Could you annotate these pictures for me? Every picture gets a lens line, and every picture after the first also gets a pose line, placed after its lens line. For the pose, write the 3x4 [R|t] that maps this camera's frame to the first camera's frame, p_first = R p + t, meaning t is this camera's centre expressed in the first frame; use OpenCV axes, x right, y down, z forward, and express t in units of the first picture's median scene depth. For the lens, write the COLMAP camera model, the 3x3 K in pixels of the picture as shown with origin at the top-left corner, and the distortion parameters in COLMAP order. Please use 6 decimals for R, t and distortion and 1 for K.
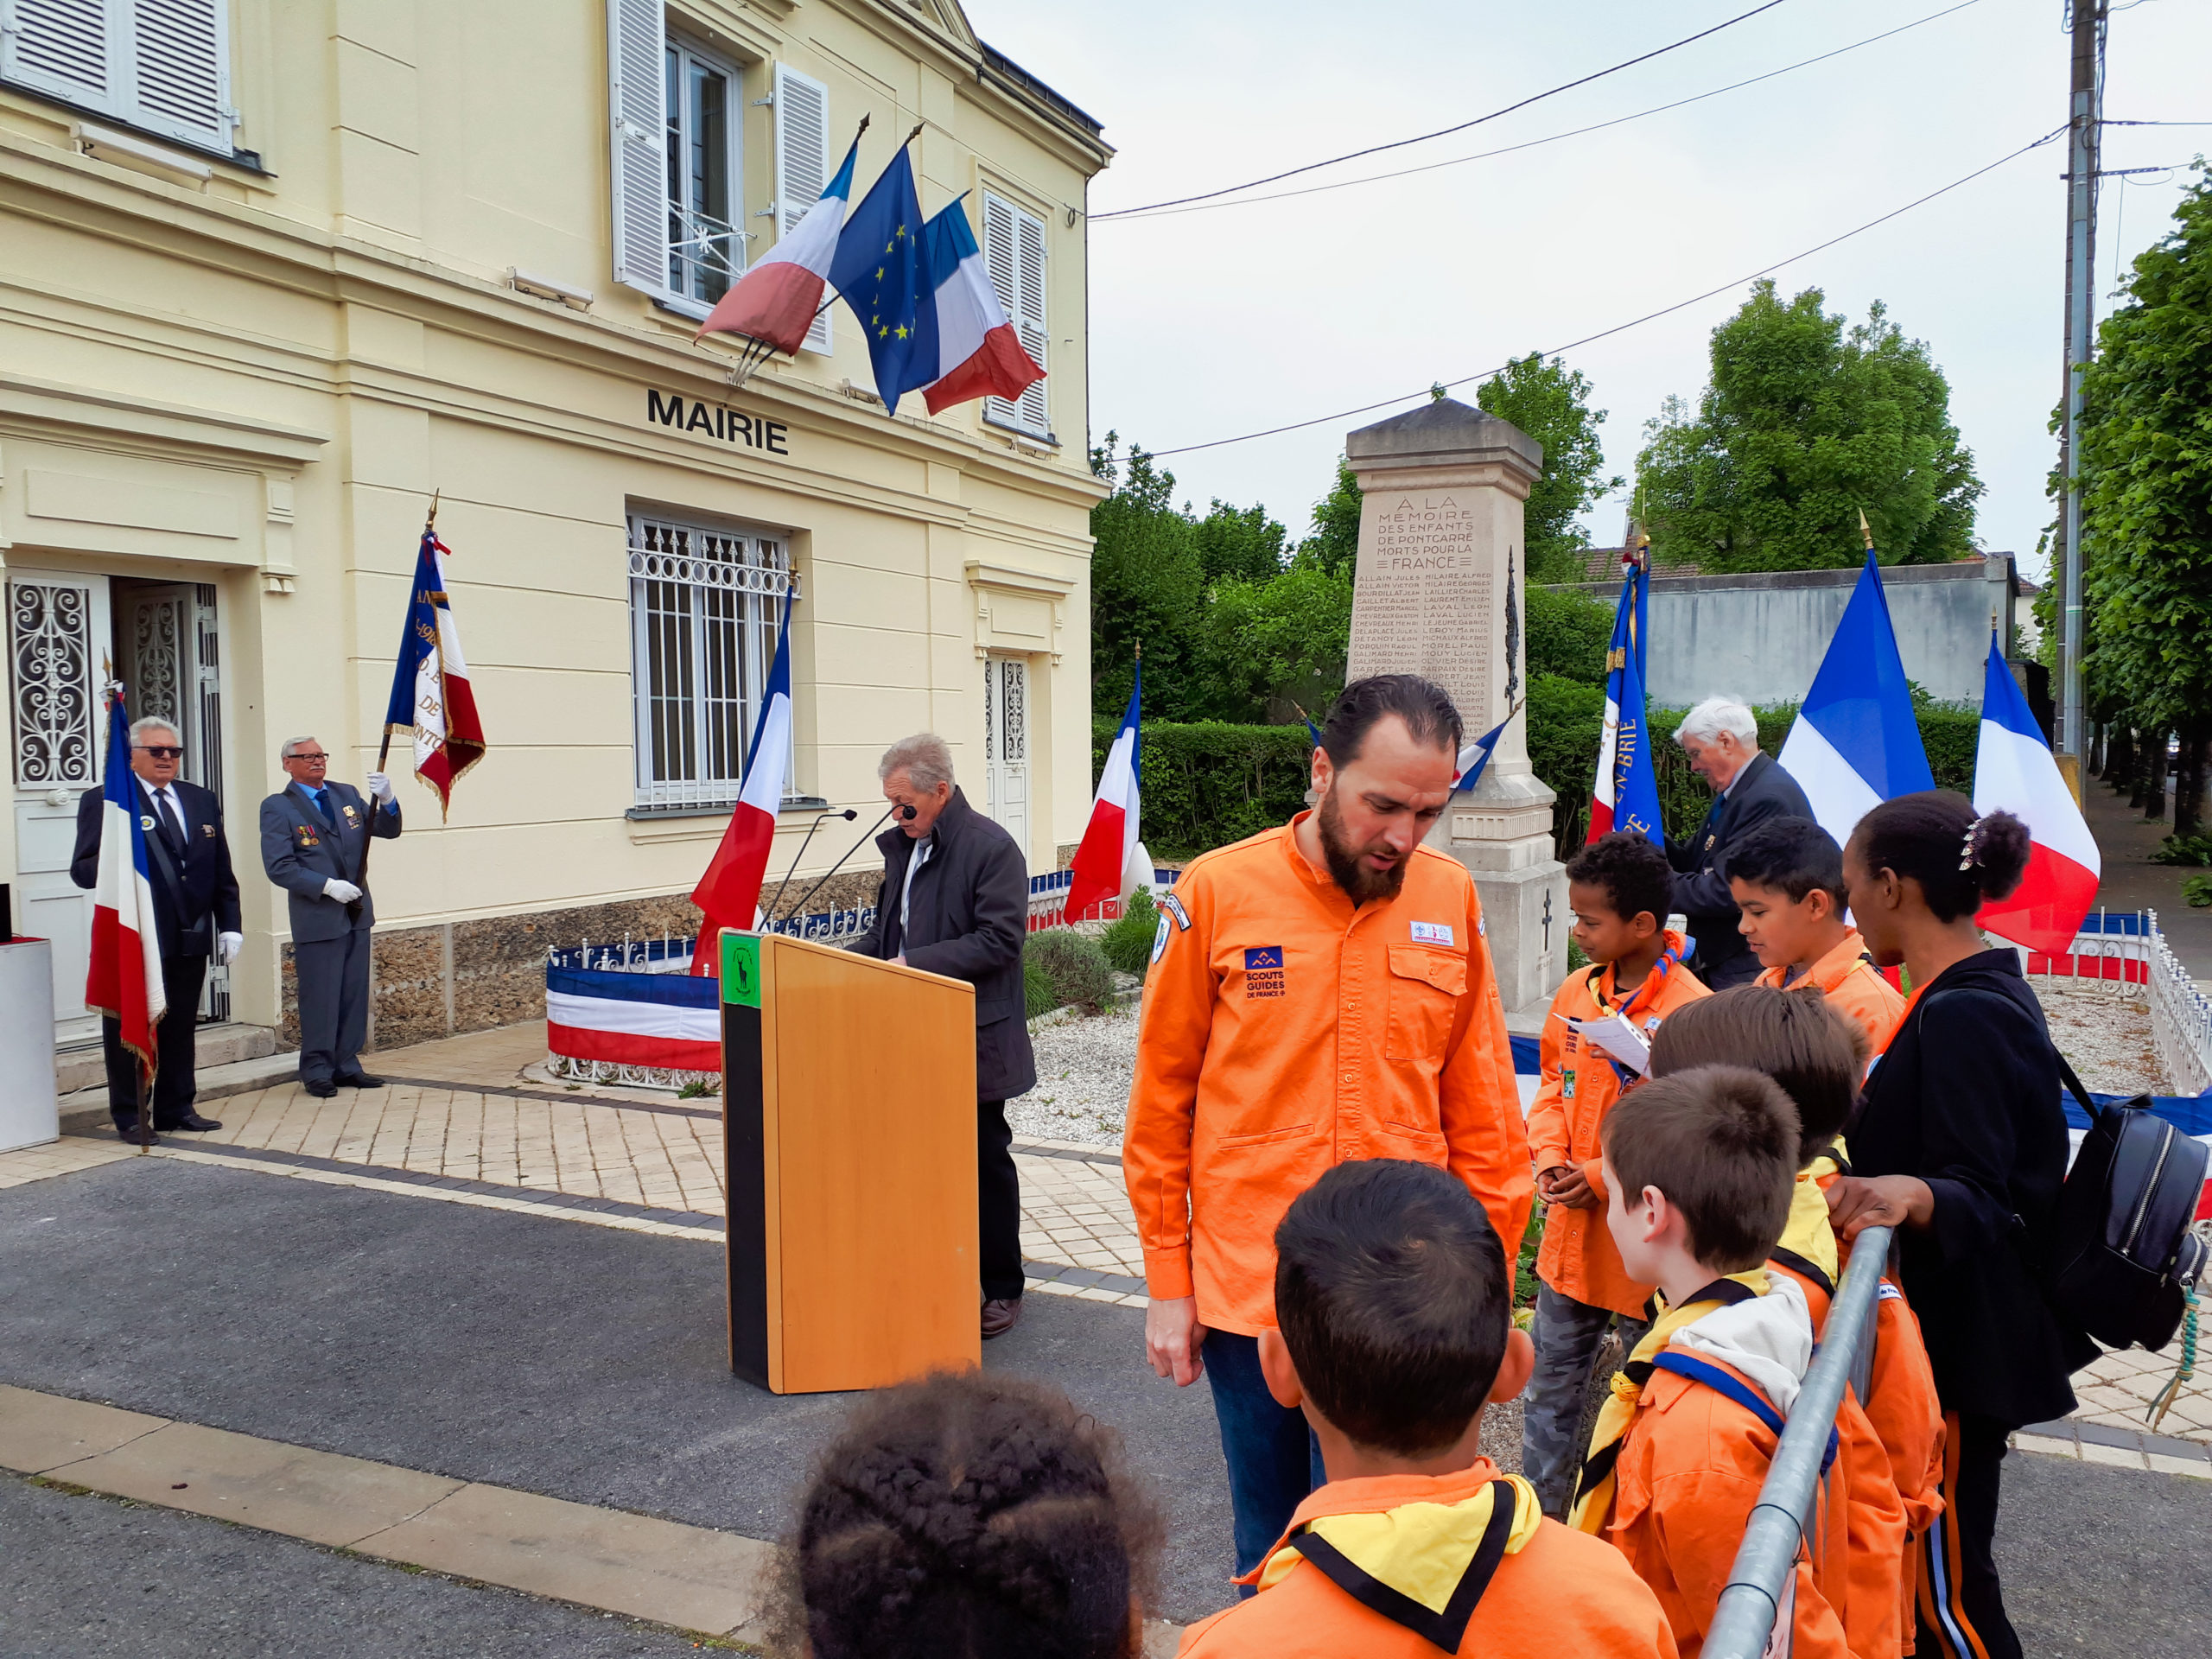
lens RADIAL K [[1752.9, 0, 1110.1], [0, 1752.9, 842.0], [0, 0, 1]] dist [0.127291, -0.203784]
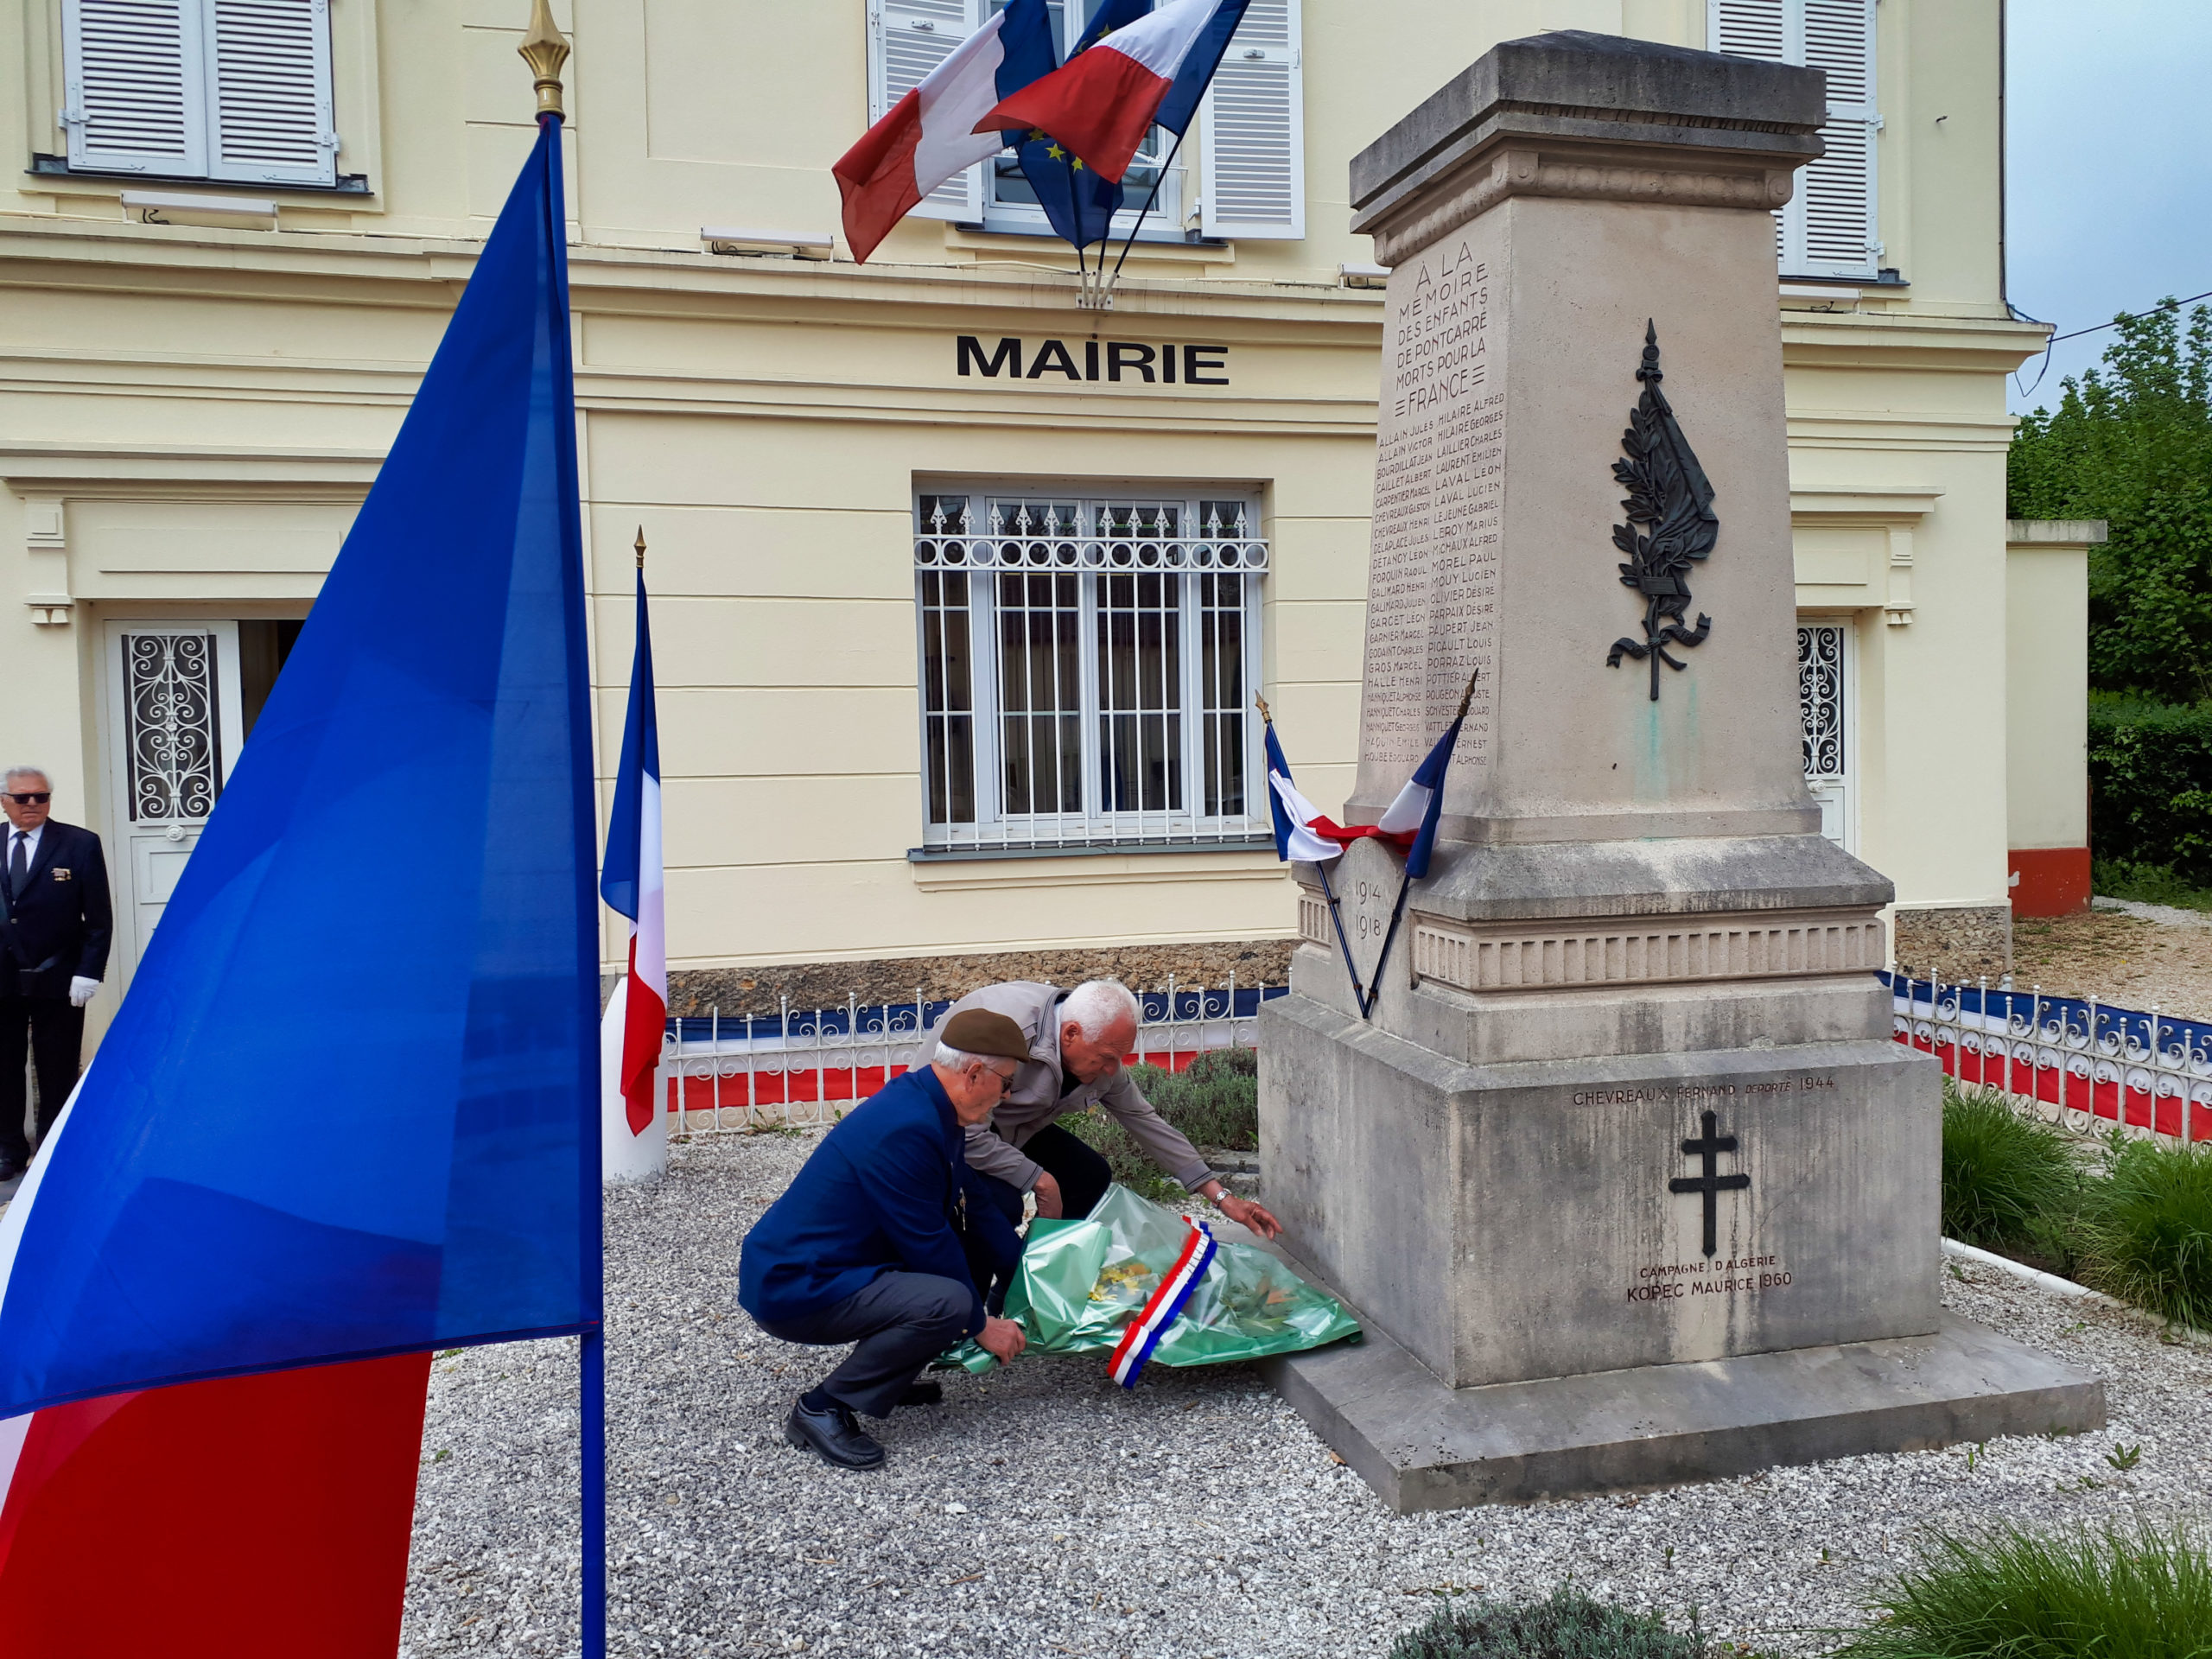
lens RADIAL K [[1737.8, 0, 1106.0], [0, 1737.8, 829.5], [0, 0, 1]] dist [0.100708, -0.126002]
pose [[0.636878, 0.017020, -0.770776, 0.441664], [-0.024689, 0.999694, 0.001675, -0.032942], [0.770569, 0.017963, 0.637104, 0.582647]]
